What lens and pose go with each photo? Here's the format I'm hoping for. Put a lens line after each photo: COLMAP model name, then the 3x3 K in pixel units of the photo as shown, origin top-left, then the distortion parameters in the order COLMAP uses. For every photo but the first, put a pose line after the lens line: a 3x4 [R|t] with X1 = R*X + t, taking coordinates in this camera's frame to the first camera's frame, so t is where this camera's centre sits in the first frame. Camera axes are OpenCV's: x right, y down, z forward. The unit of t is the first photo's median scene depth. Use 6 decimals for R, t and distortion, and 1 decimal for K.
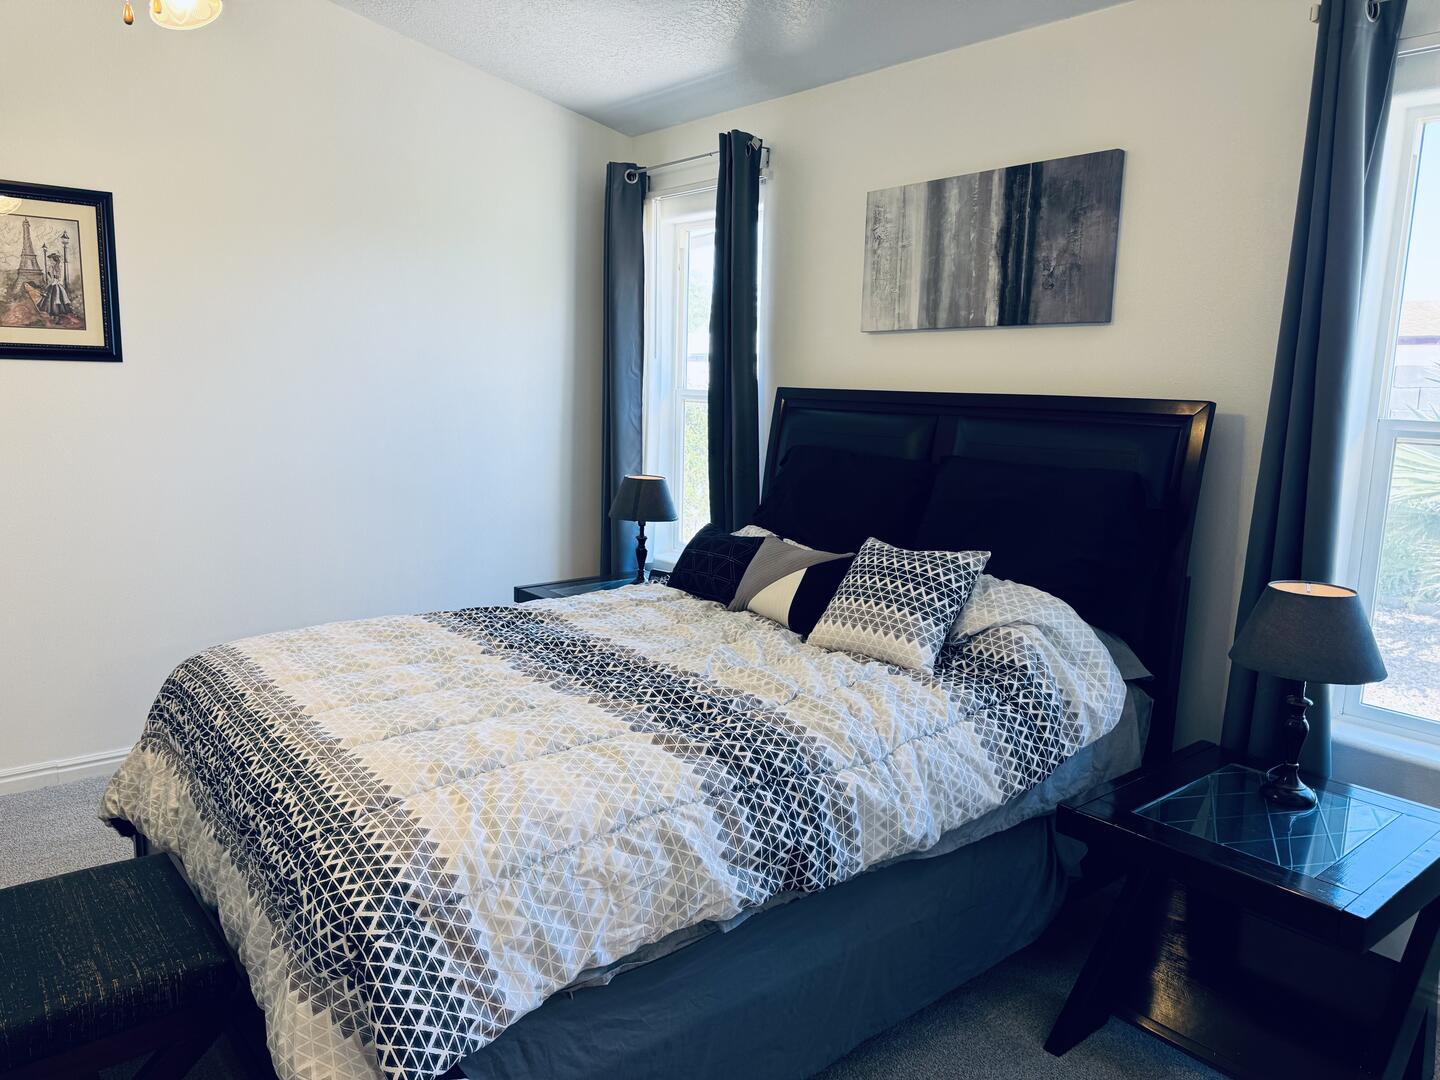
lens RADIAL K [[1035.3, 0, 715.6], [0, 1035.3, 539.9], [0, 0, 1]] dist [0.148161, -0.209651]
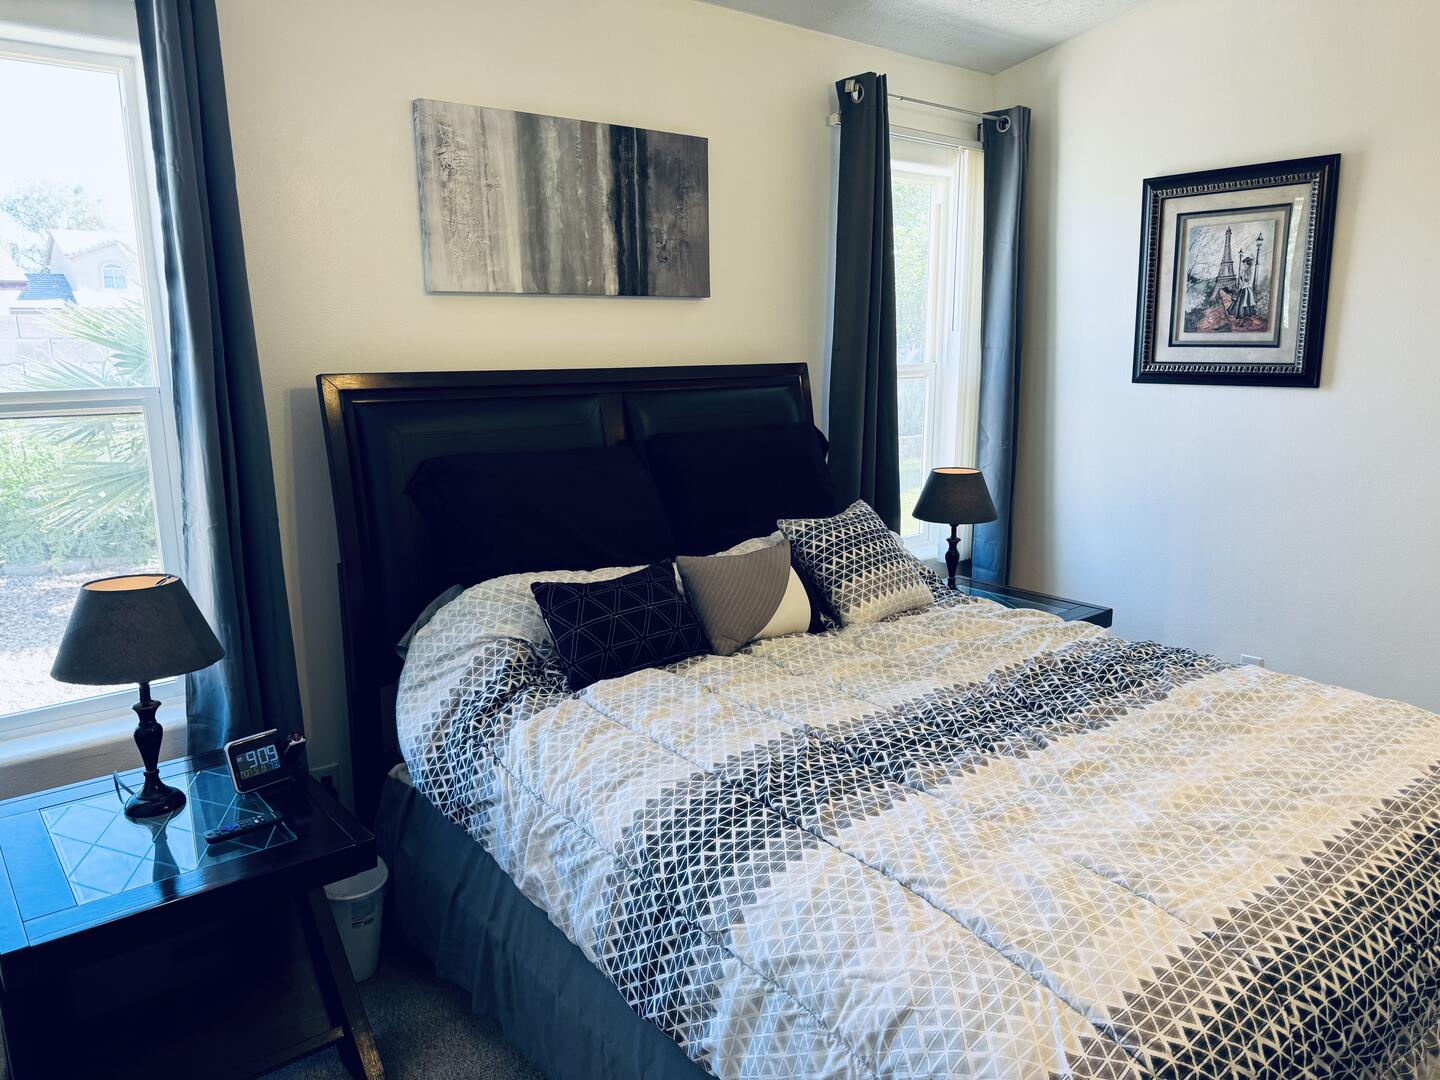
lens RADIAL K [[1035.3, 0, 715.6], [0, 1035.3, 539.9], [0, 0, 1]] dist [0.148161, -0.209651]
pose [[0.023512, -0.210450, 0.977322, -0.696414], [0.165406, 0.964938, 0.203804, -0.167772], [-0.985945, 0.156863, 0.057497, 0.890311]]
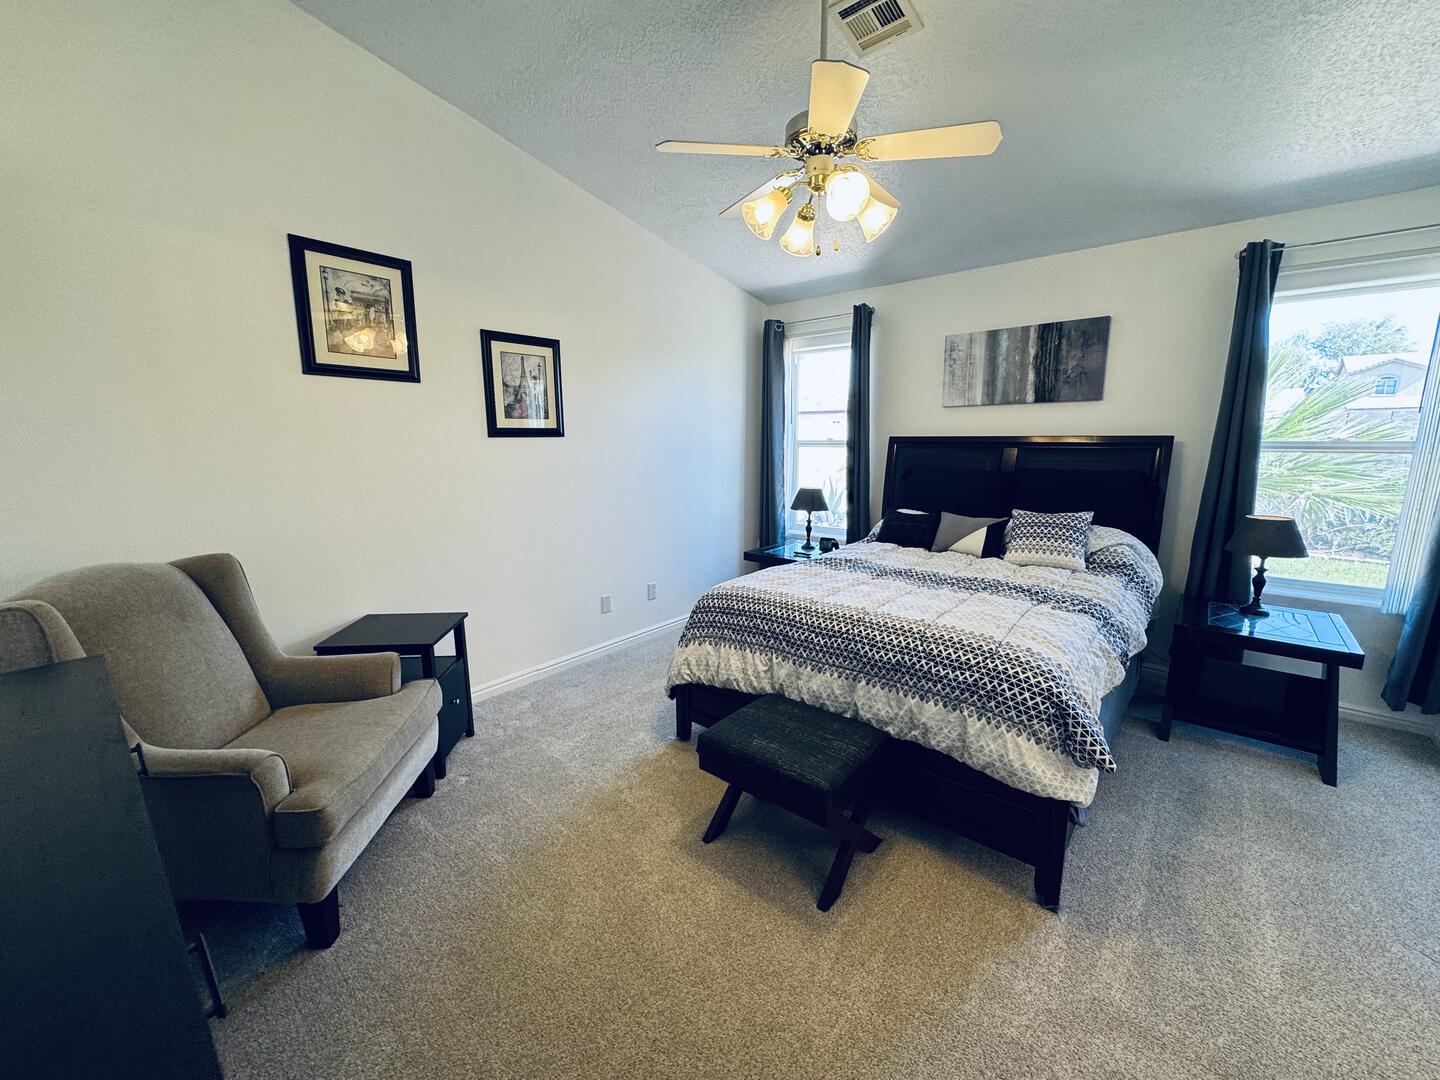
lens RADIAL K [[590.9, 0, 719.3], [0, 590.9, 537.1], [0, 0, 1]] dist [0.025848, 0.000009]
pose [[0.981592, -0.065111, 0.179548, -0.545735], [0.061704, 0.997794, 0.024500, -0.010898], [-0.180747, -0.012970, 0.983444, -0.020413]]
